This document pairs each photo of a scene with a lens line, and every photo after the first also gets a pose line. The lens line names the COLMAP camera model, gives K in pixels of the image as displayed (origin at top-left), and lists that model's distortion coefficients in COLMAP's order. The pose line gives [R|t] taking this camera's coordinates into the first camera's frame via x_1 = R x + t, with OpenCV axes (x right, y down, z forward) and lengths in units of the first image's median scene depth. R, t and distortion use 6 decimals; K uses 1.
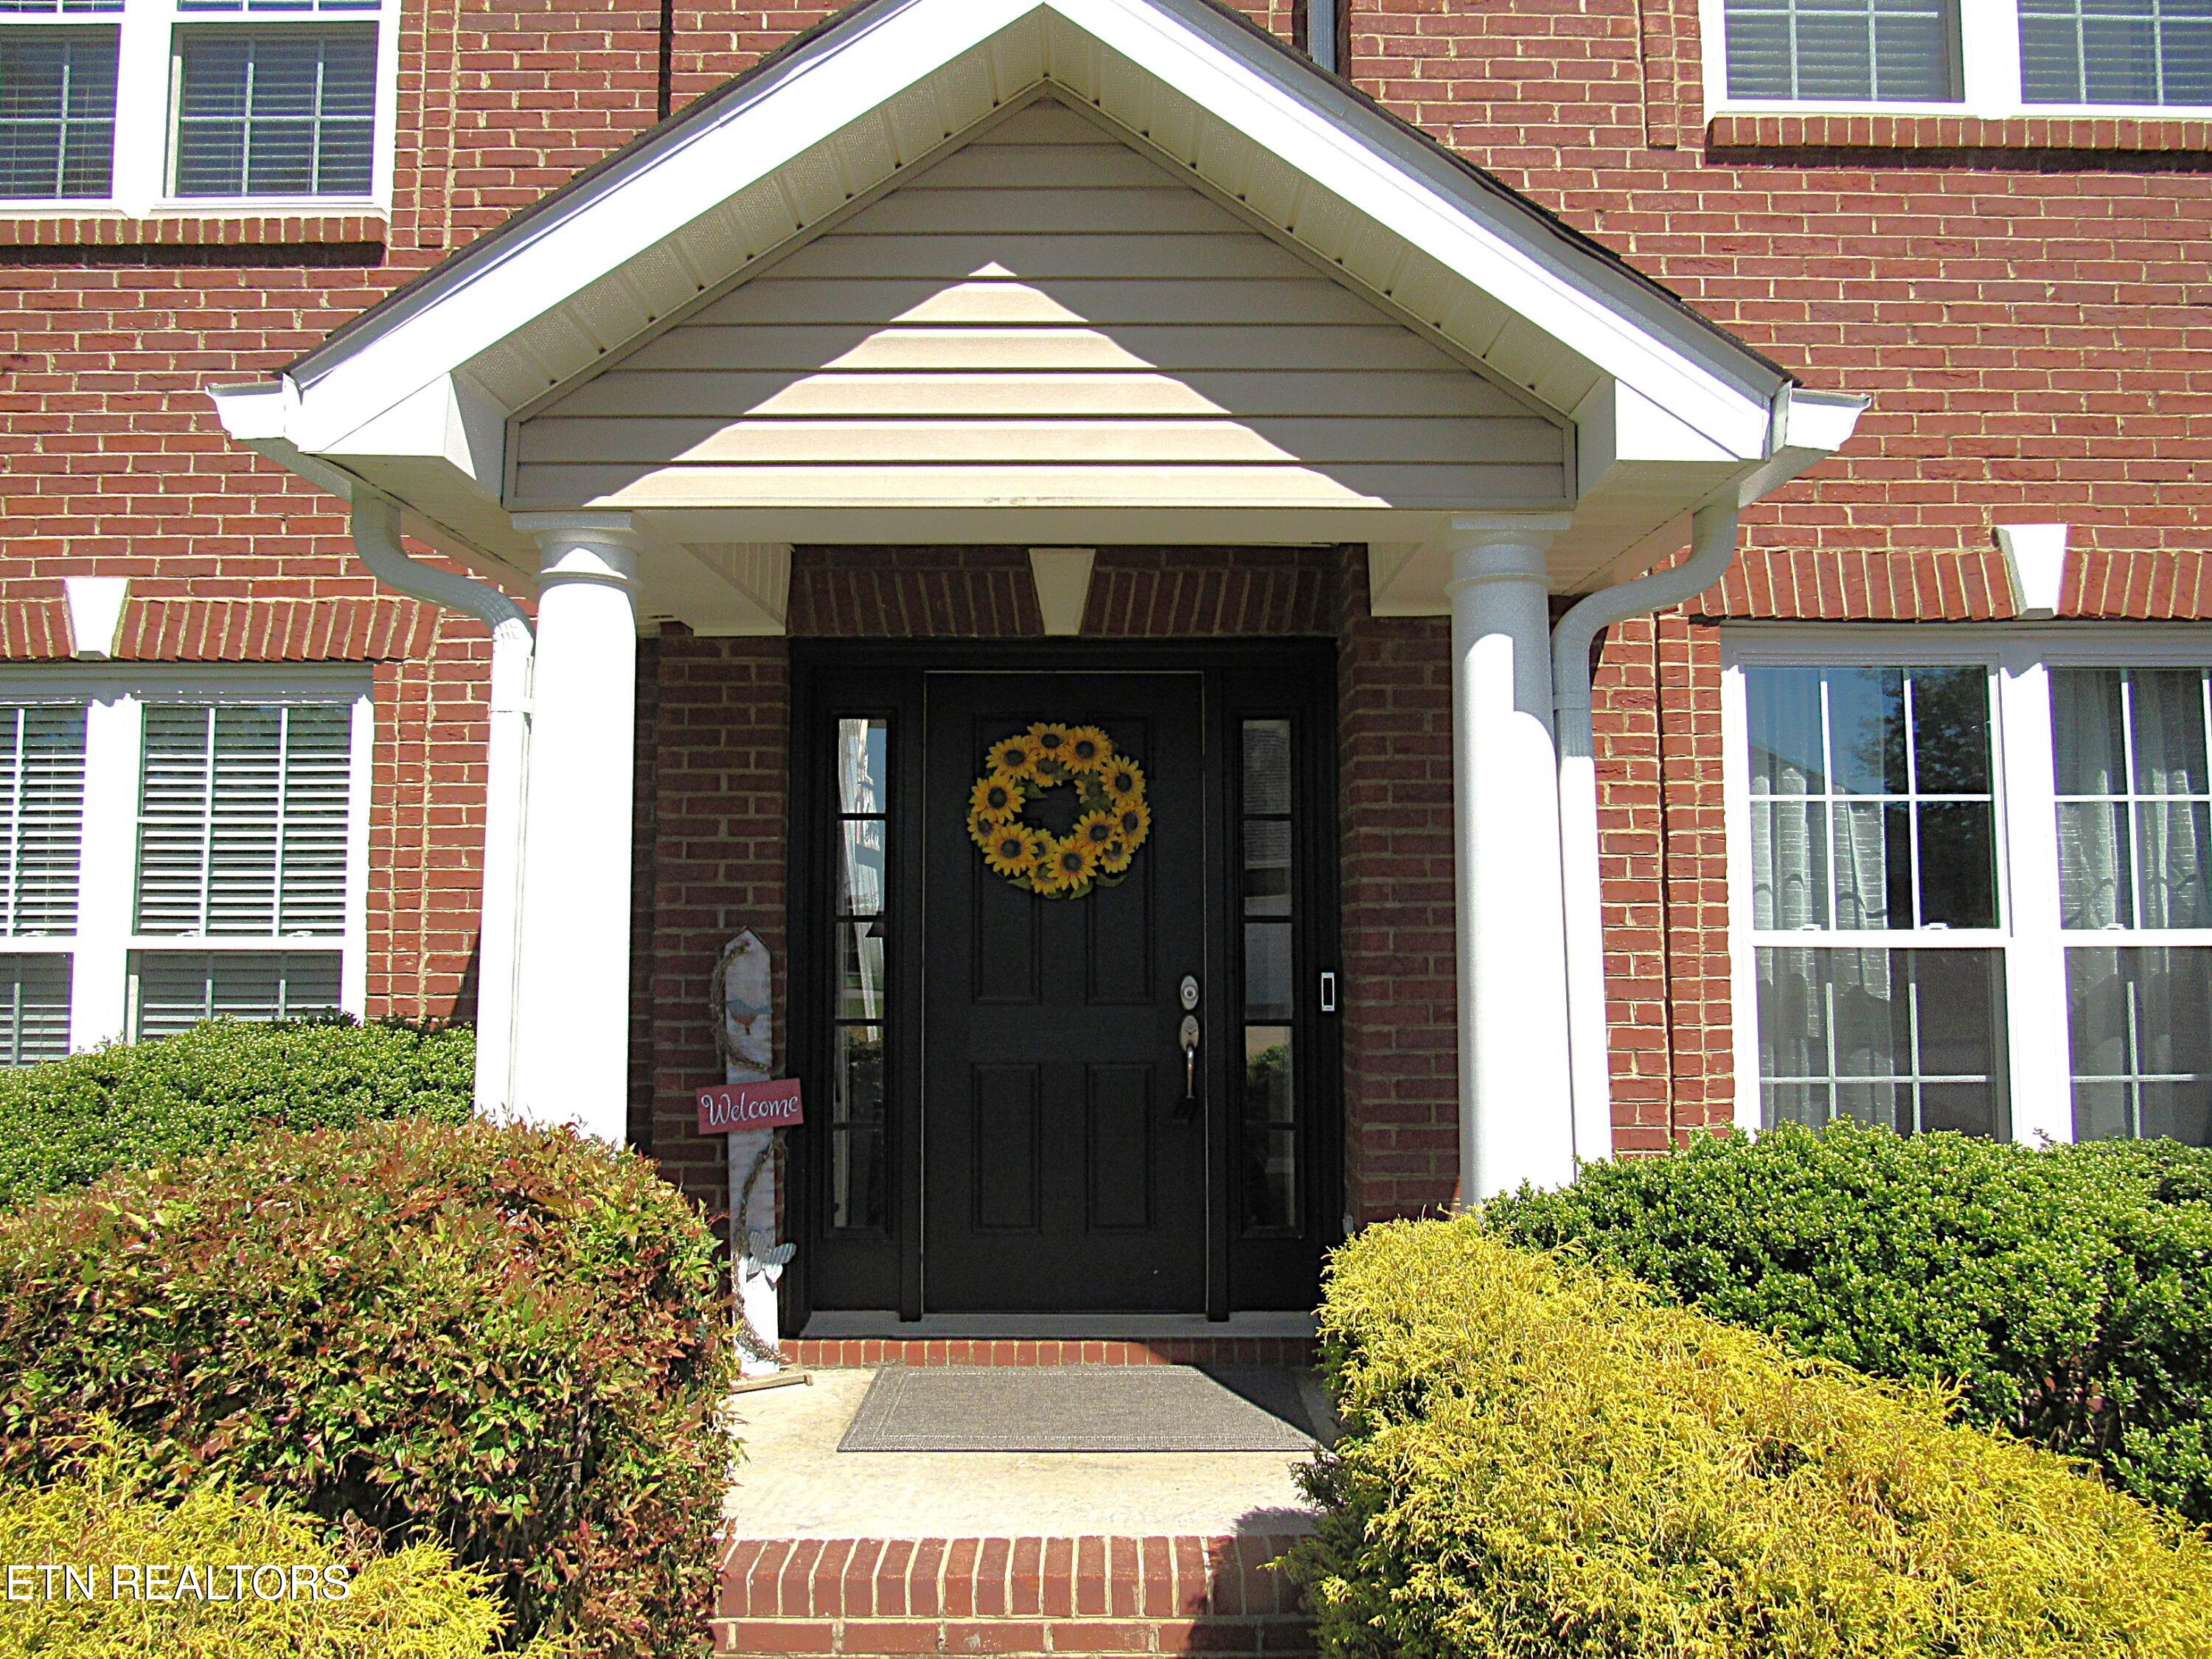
lens RADIAL K [[1582.2, 0, 1112.8], [0, 1582.2, 831.2], [0, 0, 1]] dist [-0.030809, 0.013655]
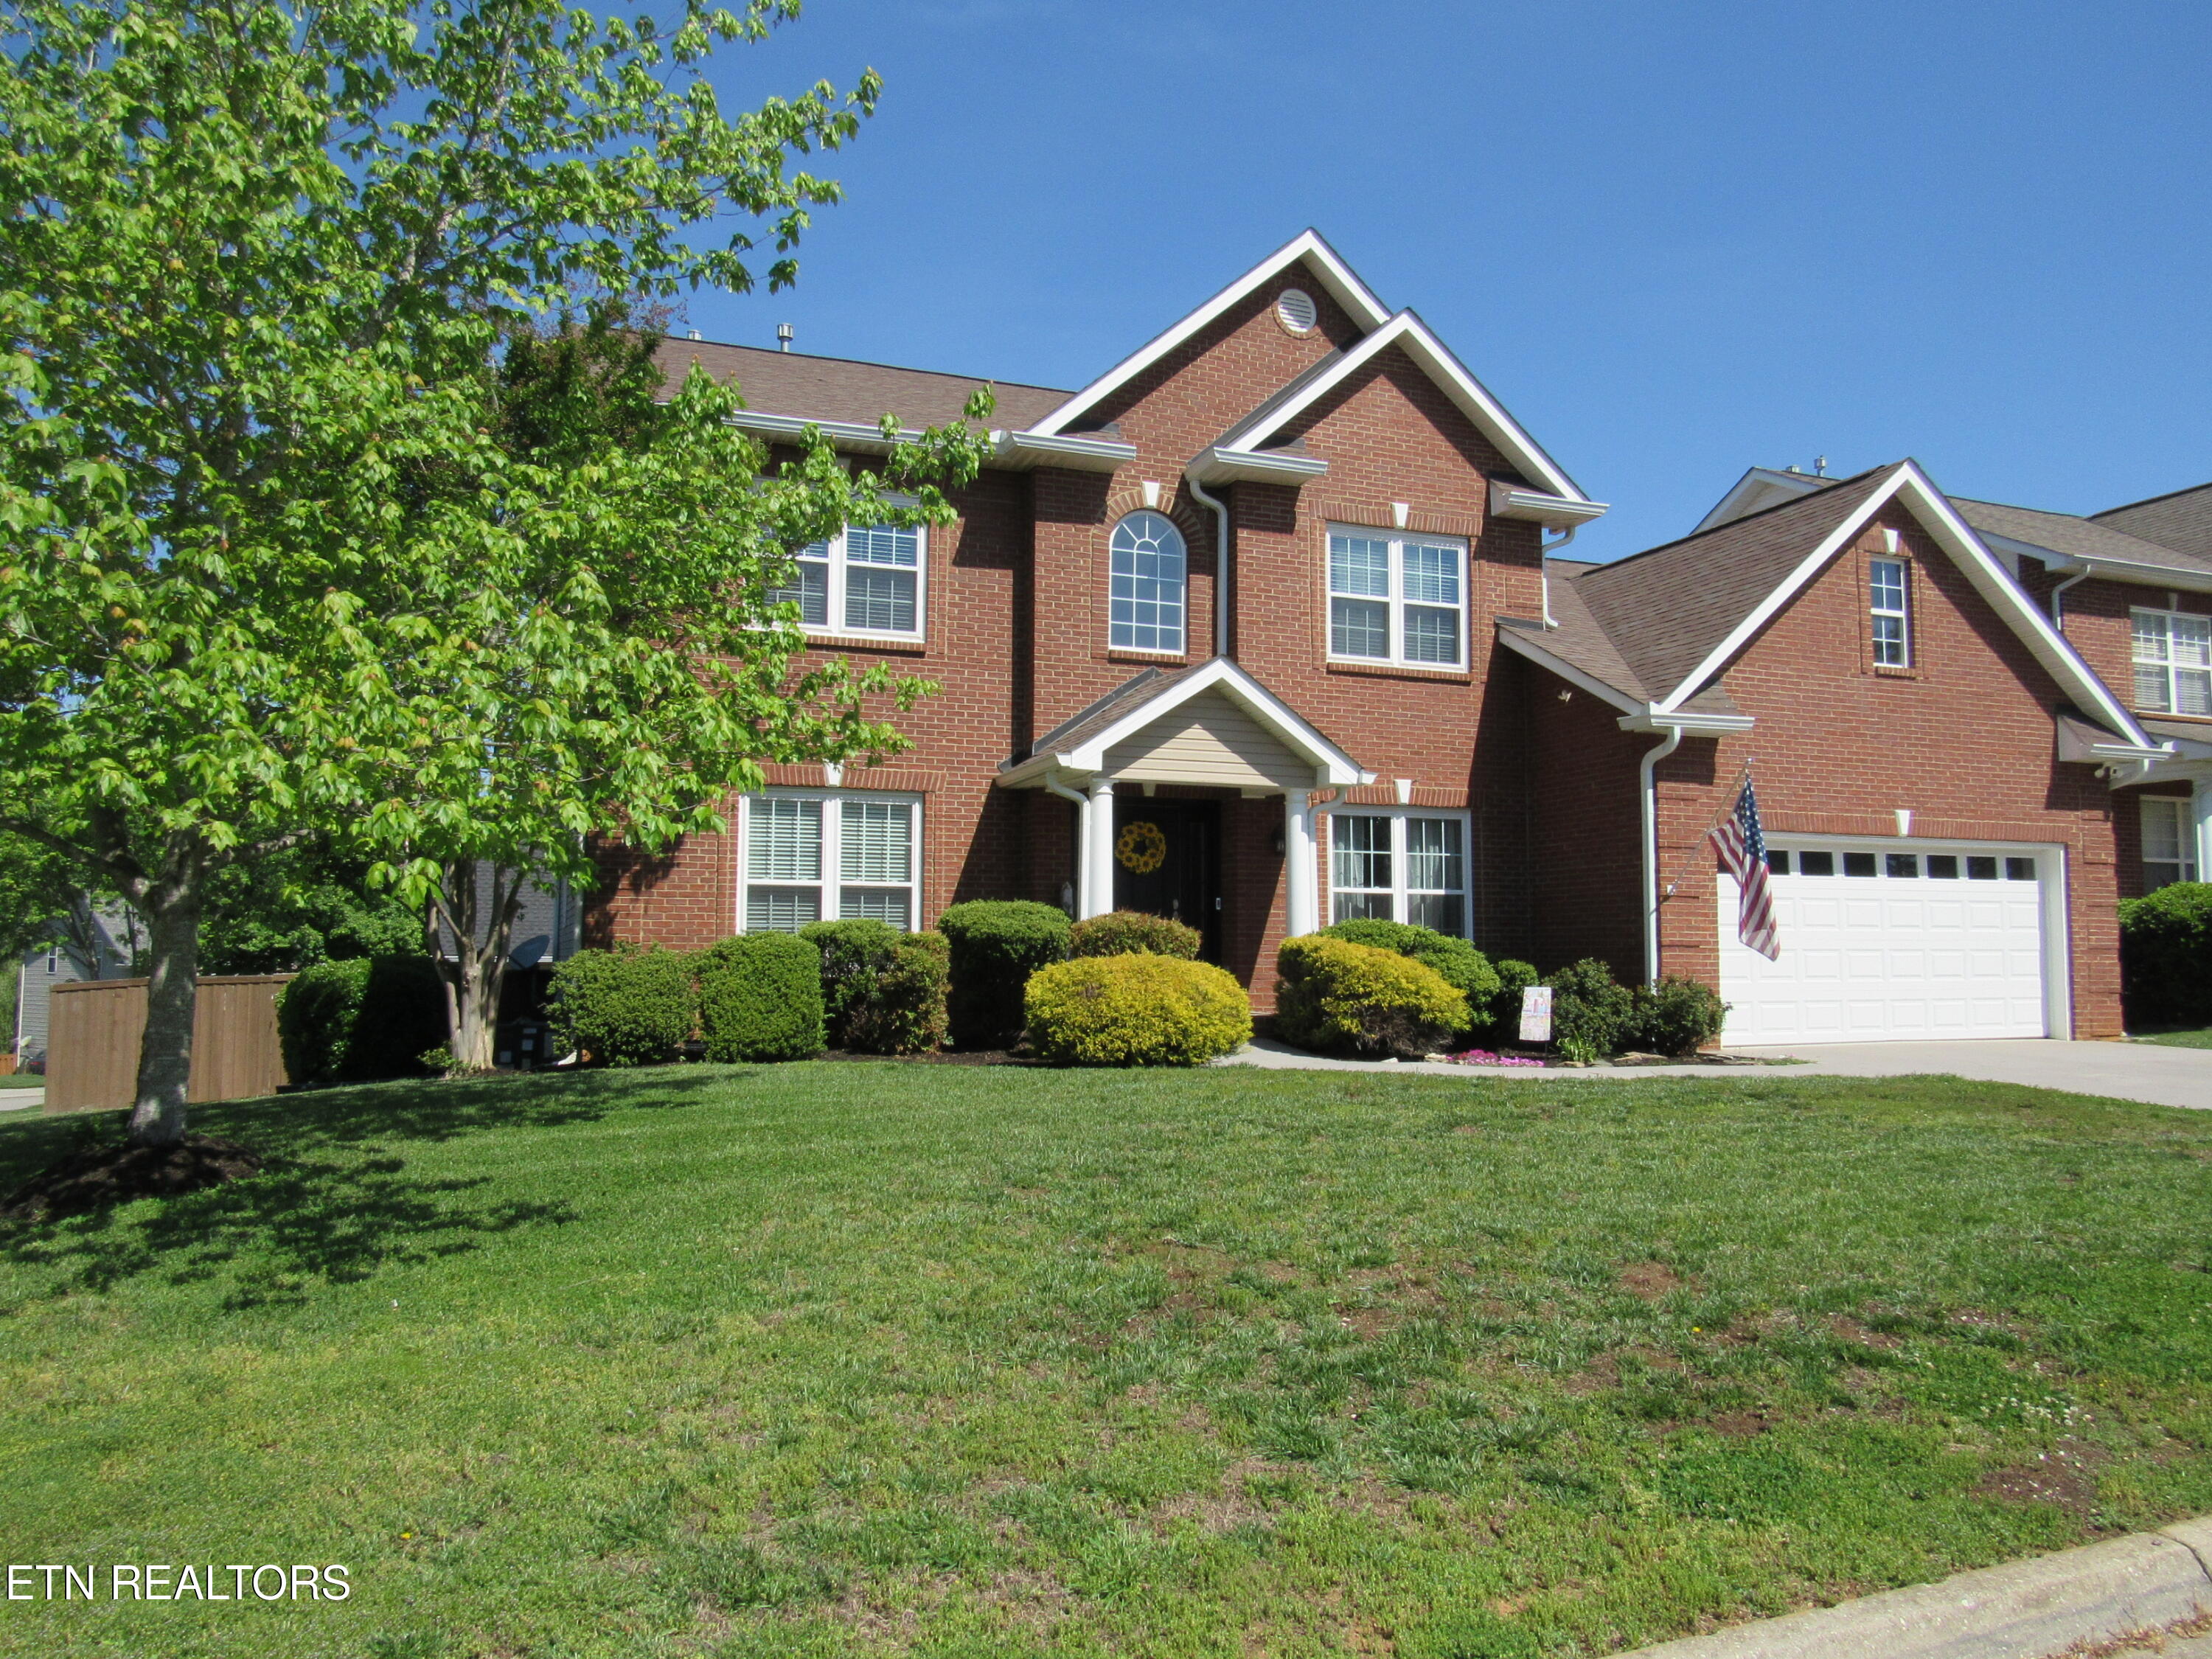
lens RADIAL K [[1582.2, 0, 1112.8], [0, 1582.2, 831.2], [0, 0, 1]] dist [-0.030809, 0.013655]
pose [[0.933957, 0.033113, 0.355849, -1.358104], [-0.030862, 0.999452, -0.012003, -0.007225], [-0.356051, 0.000228, 0.934466, -2.212536]]
